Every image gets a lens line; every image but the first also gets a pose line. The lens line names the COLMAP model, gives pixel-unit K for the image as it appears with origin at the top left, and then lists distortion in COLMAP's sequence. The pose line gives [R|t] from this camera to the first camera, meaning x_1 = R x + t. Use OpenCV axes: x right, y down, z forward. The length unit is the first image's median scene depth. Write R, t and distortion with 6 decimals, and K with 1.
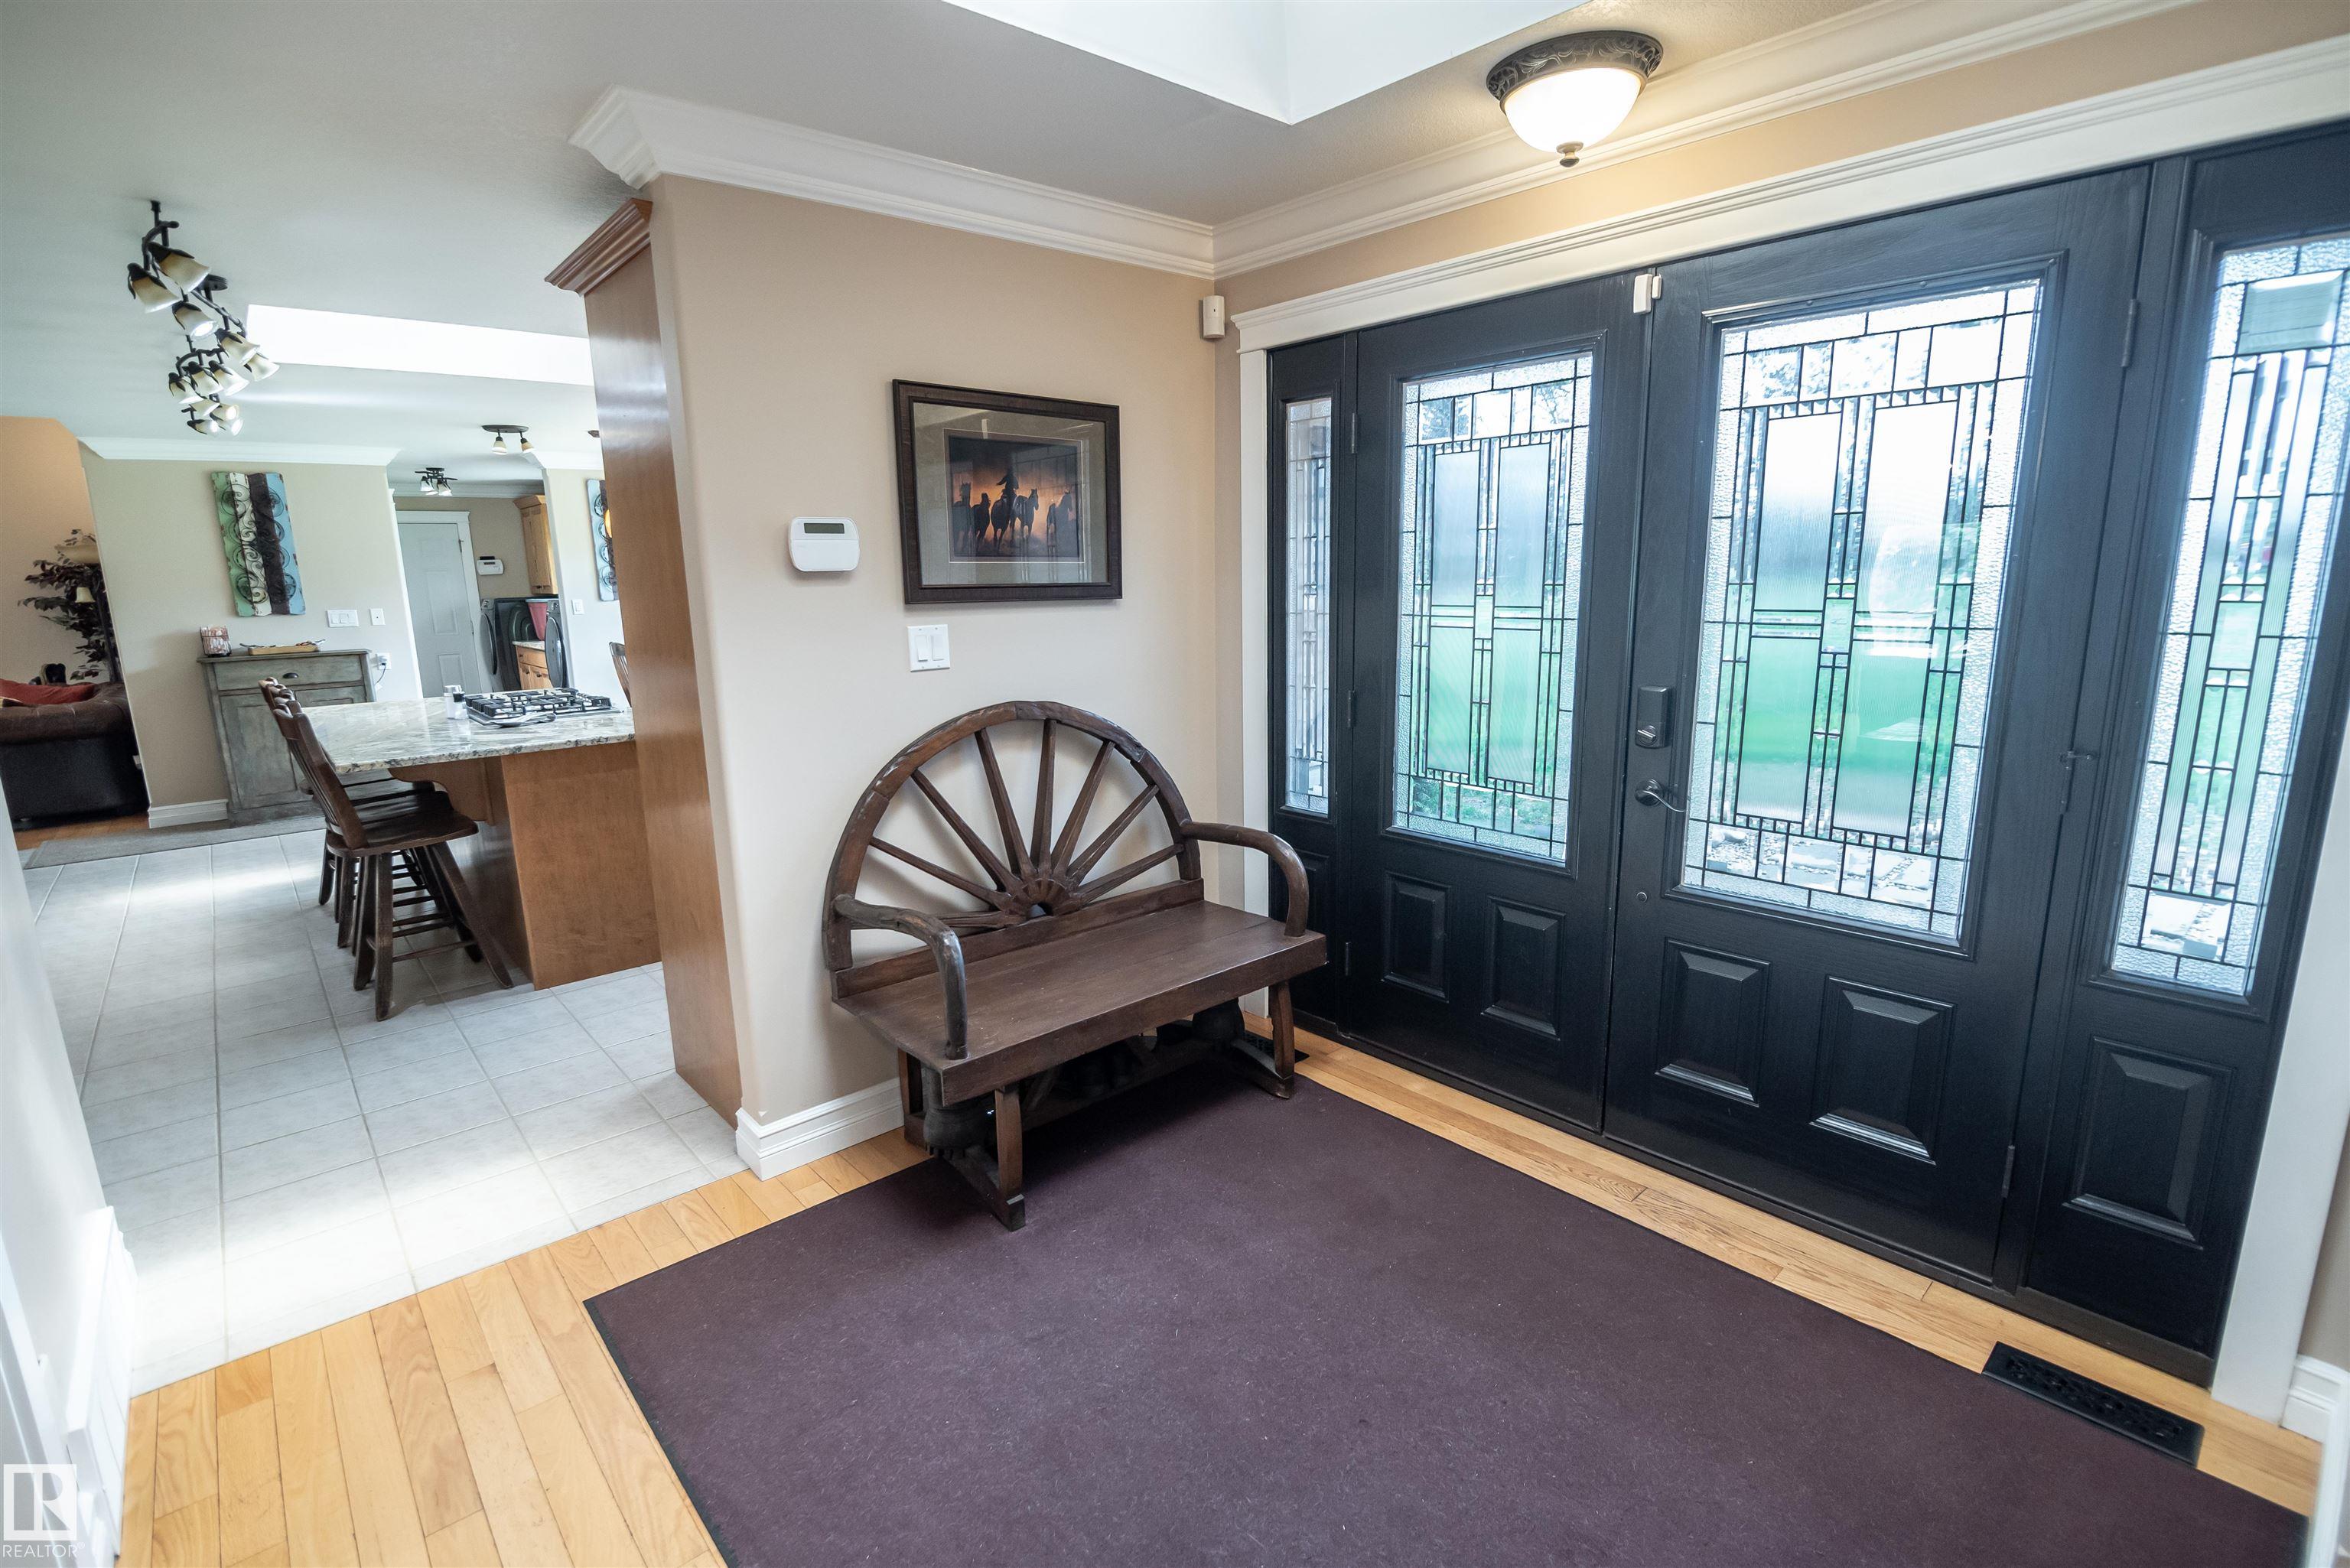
lens RADIAL K [[1092.8, 0, 1172.8], [0, 1092.8, 791.4], [0, 0, 1]] dist [-0.006159, -0.004546]
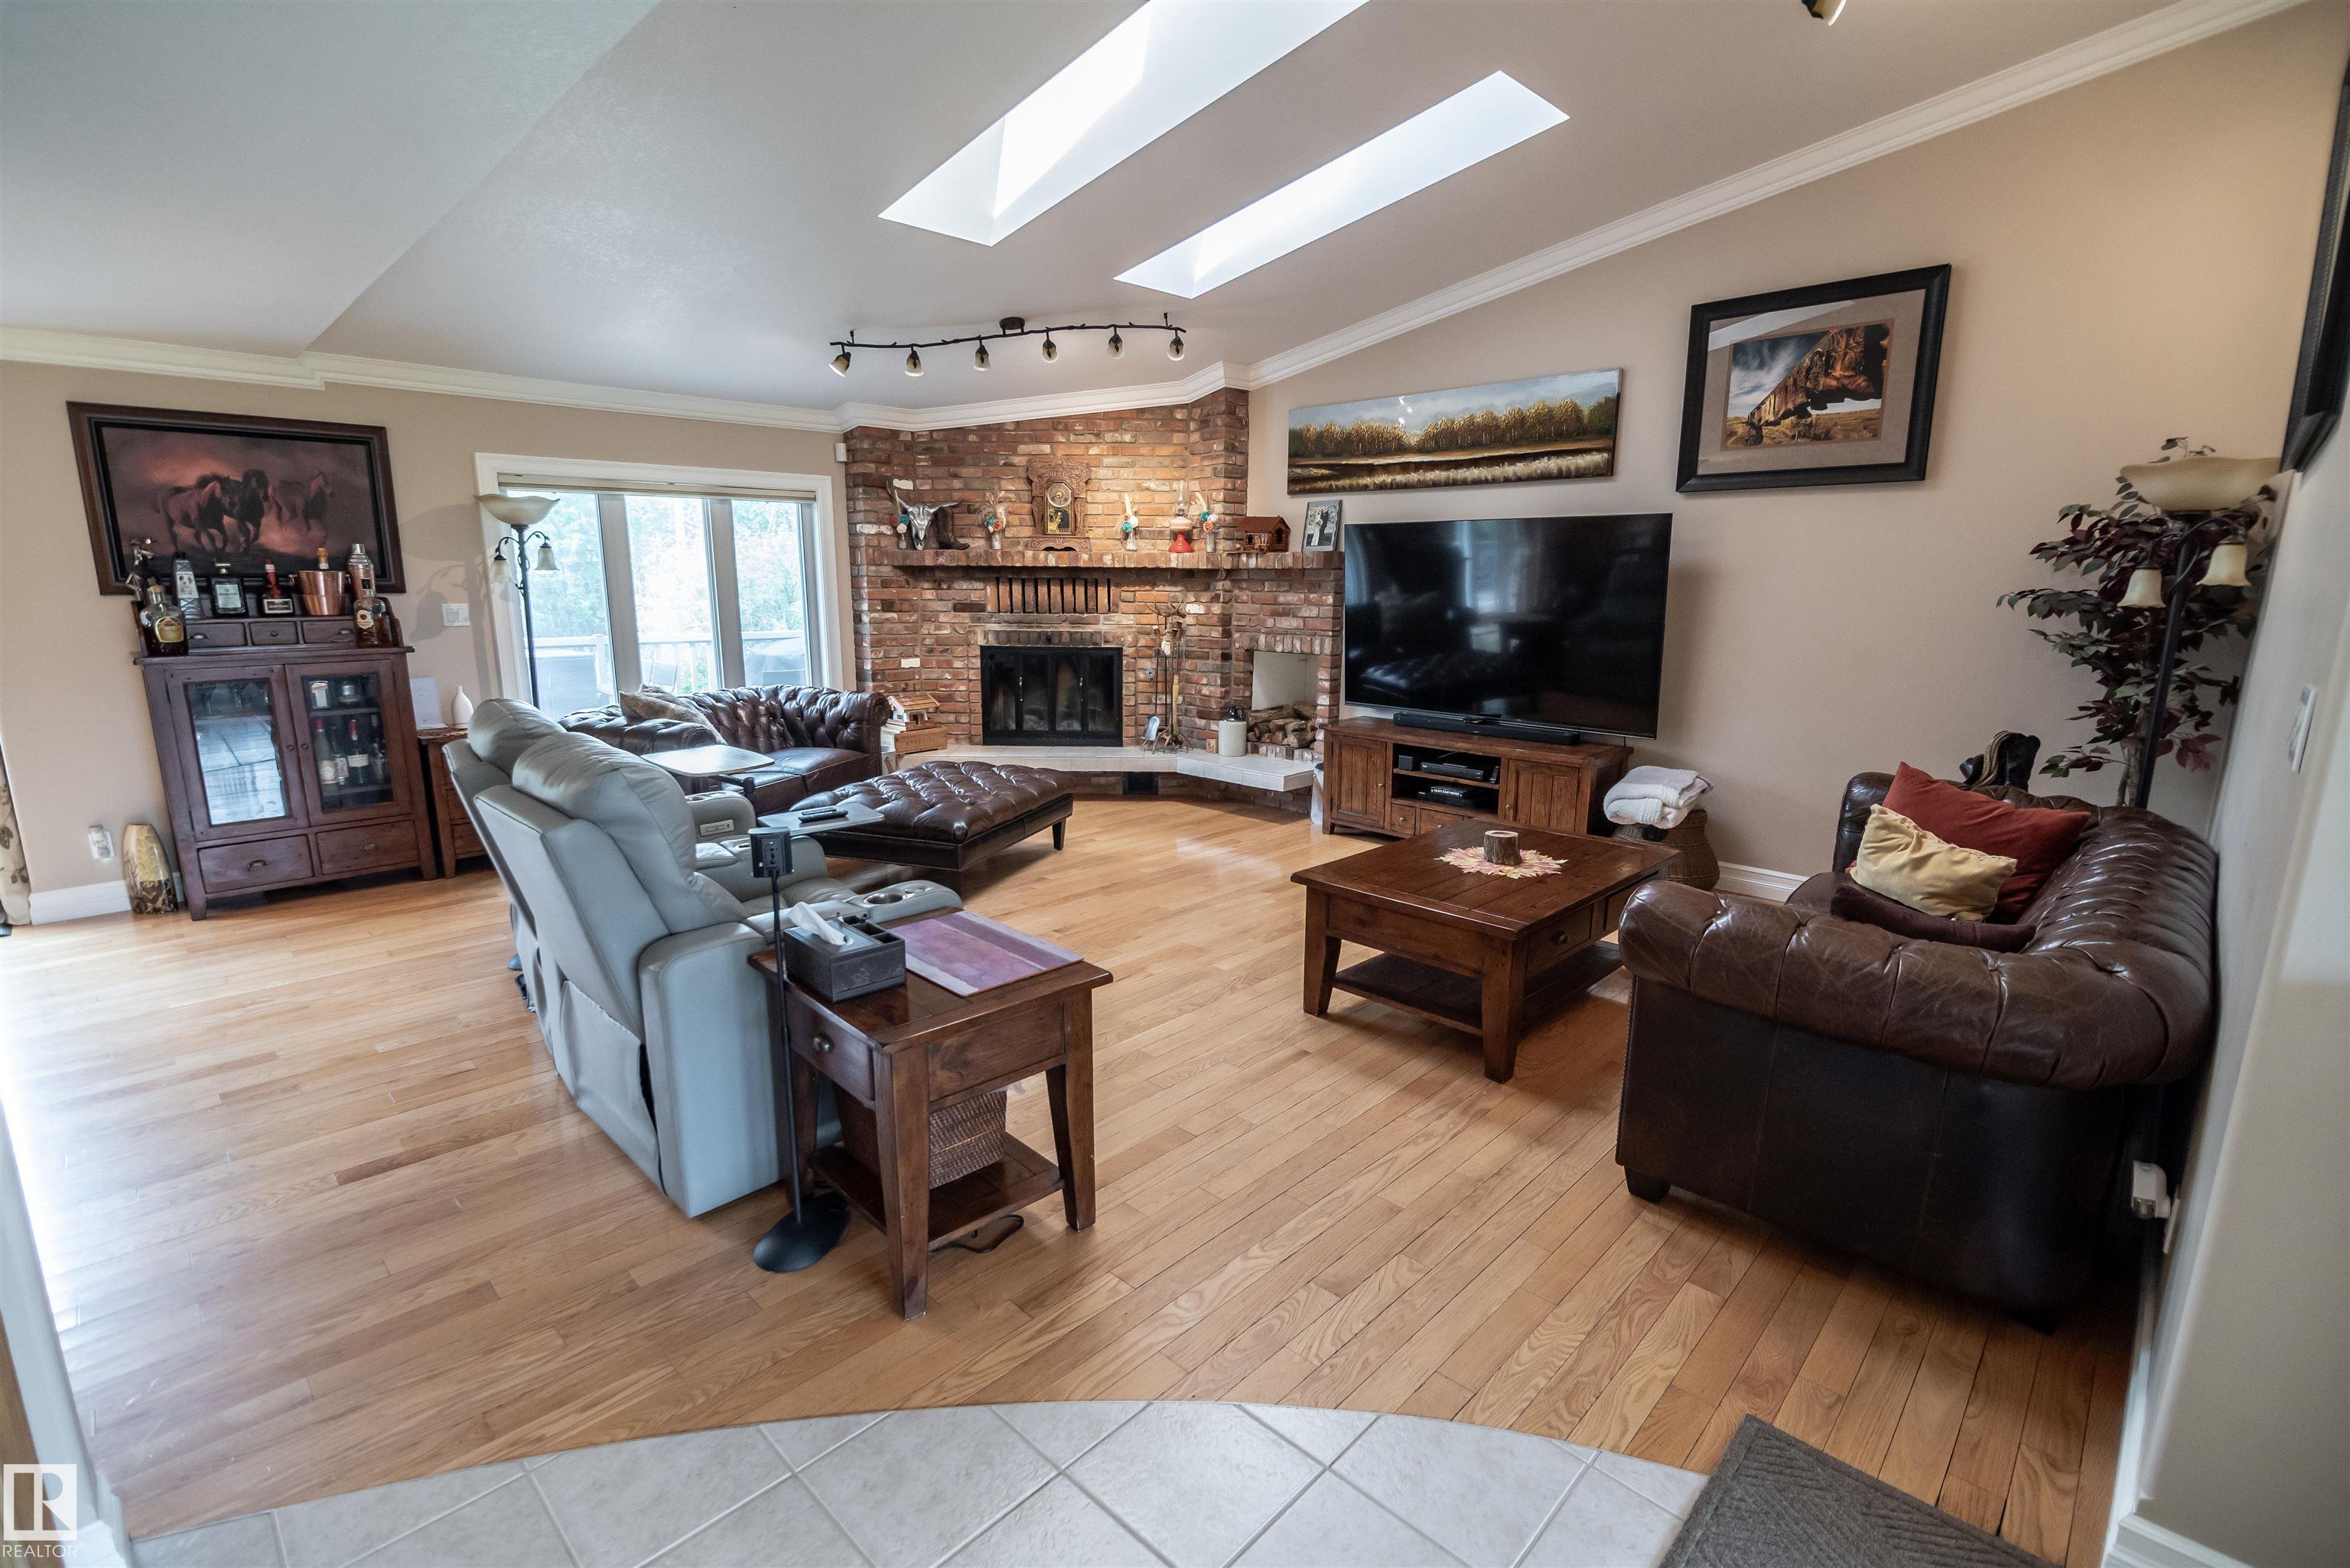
lens RADIAL K [[1045.0, 0, 1174.5], [0, 1045.0, 789.5], [0, 0, 1]] dist [-0.008421, -0.005753]
pose [[0.077878, 0.220185, -0.972344, -0.800895], [-0.209831, 0.957080, 0.199922, -0.137903], [0.974631, 0.188458, 0.120737, 0.762489]]
